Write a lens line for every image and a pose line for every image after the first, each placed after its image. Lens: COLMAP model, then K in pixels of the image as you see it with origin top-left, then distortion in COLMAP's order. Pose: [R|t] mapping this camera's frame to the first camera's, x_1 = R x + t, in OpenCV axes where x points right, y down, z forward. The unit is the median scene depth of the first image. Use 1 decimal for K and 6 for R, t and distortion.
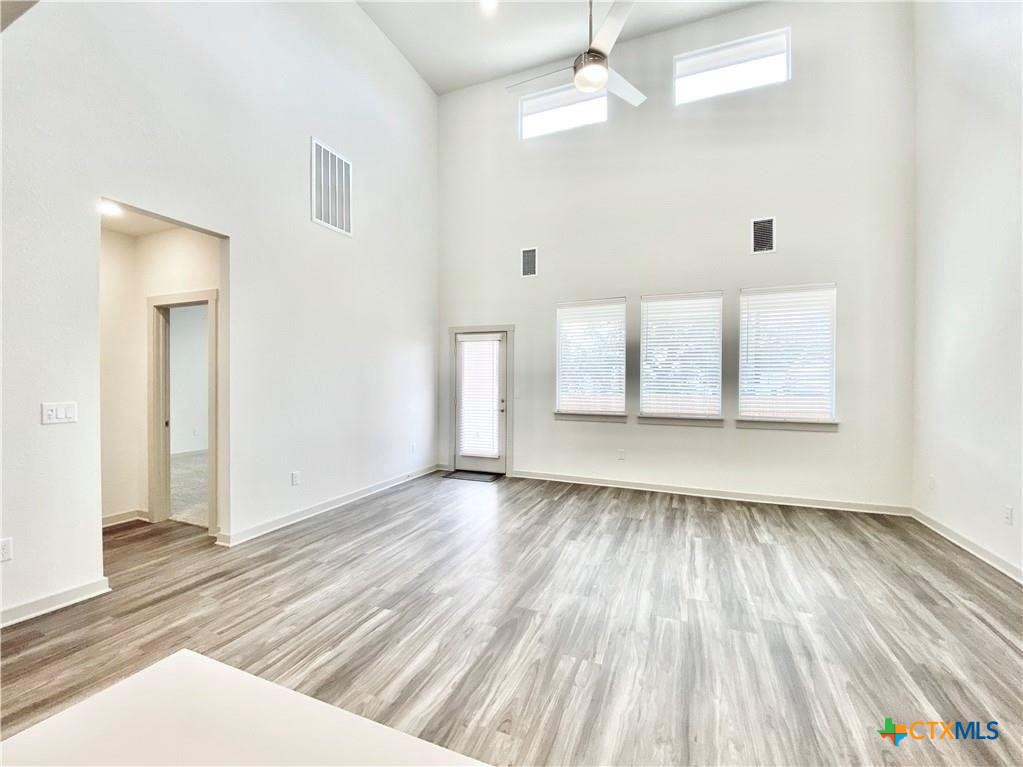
lens RADIAL K [[437.5, 0, 481.7], [0, 437.5, 390.1], [0, 0, 1]] dist [-0.000440, -0.007506]
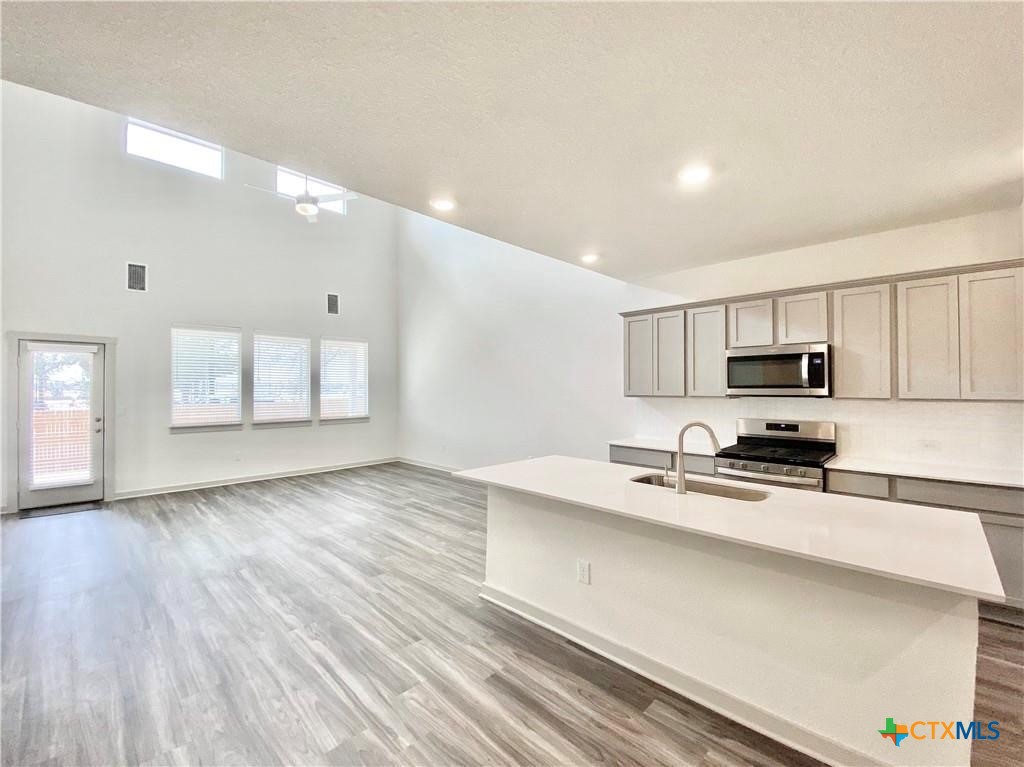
lens RADIAL K [[438.0, 0, 497.8], [0, 438.0, 384.2], [0, 0, 1]] dist [-0.000440, -0.007506]
pose [[0.351492, 0.003331, 0.936185, -0.627183], [0.021938, 0.999690, -0.011793, -0.024985], [-0.935934, 0.024683, 0.351310, -0.125694]]
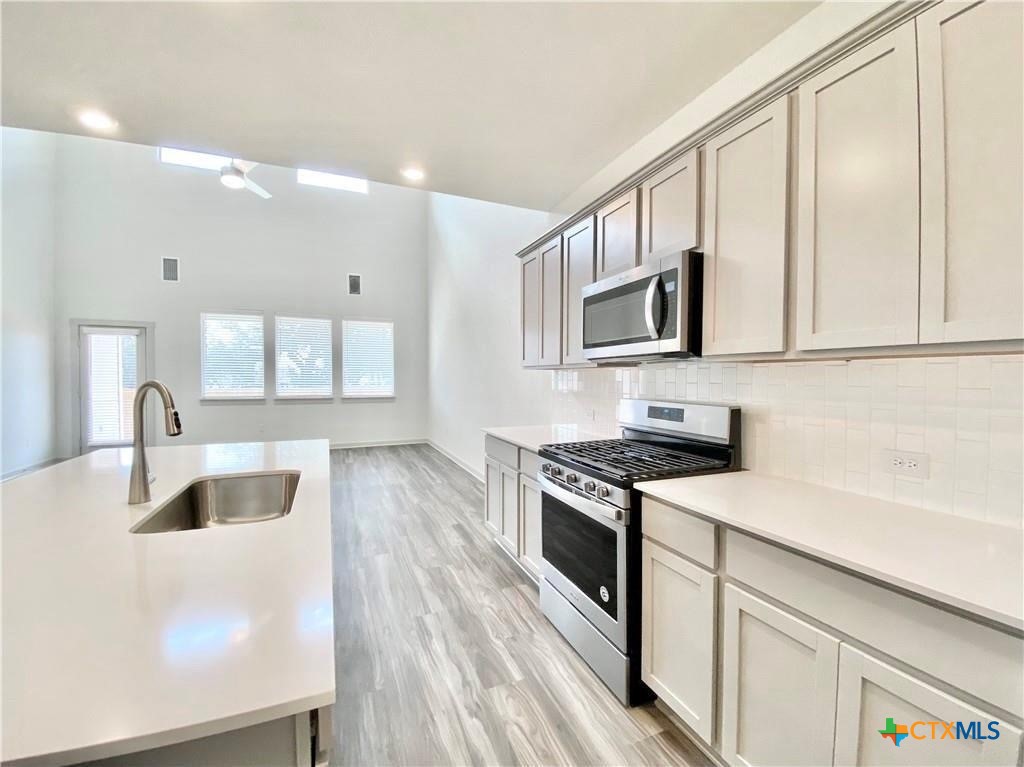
lens RADIAL K [[438.2, 0, 498.8], [0, 438.2, 382.6], [0, 0, 1]] dist [0.030846, -0.001357]
pose [[0.696925, -0.008958, 0.717088, -0.159969], [0.013362, 0.999911, -0.000496, 0.019923], [-0.717020, 0.009927, 0.696982, -0.517020]]
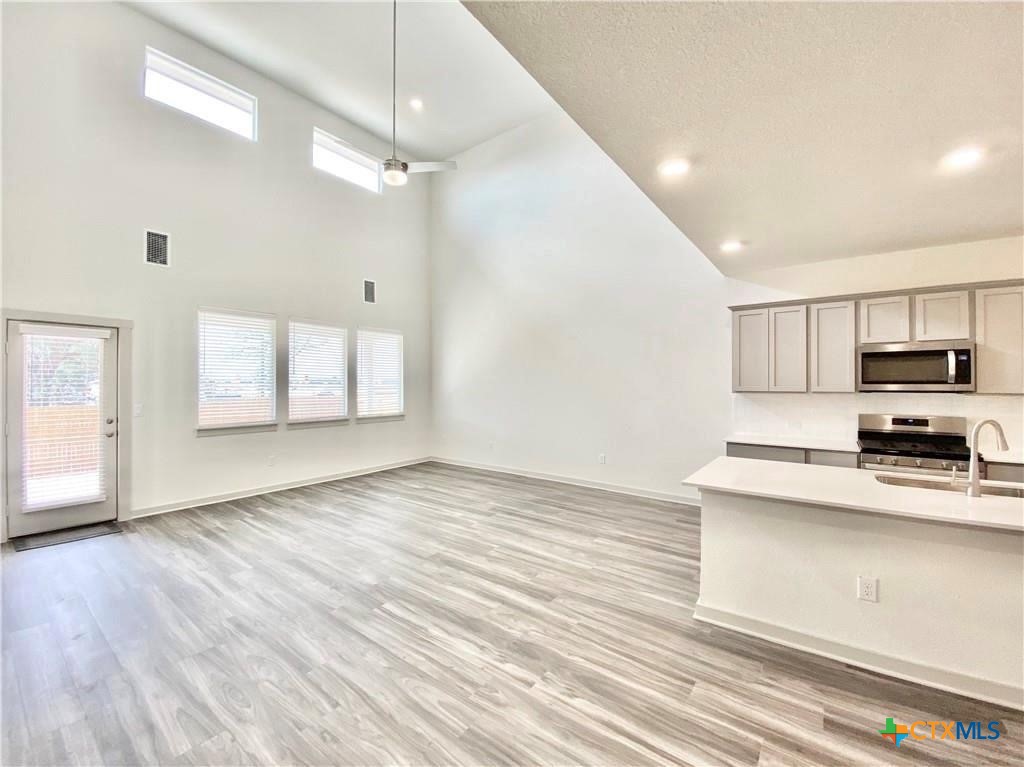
lens RADIAL K [[421.3, 0, 514.6], [0, 421.3, 384.7], [0, 0, 1]] dist [-0.005470, -0.004885]
pose [[0.208115, -0.005459, 0.978089, -0.615948], [0.020002, 0.999799, 0.001324, -0.030274], [-0.977900, 0.019288, 0.208183, 0.223026]]
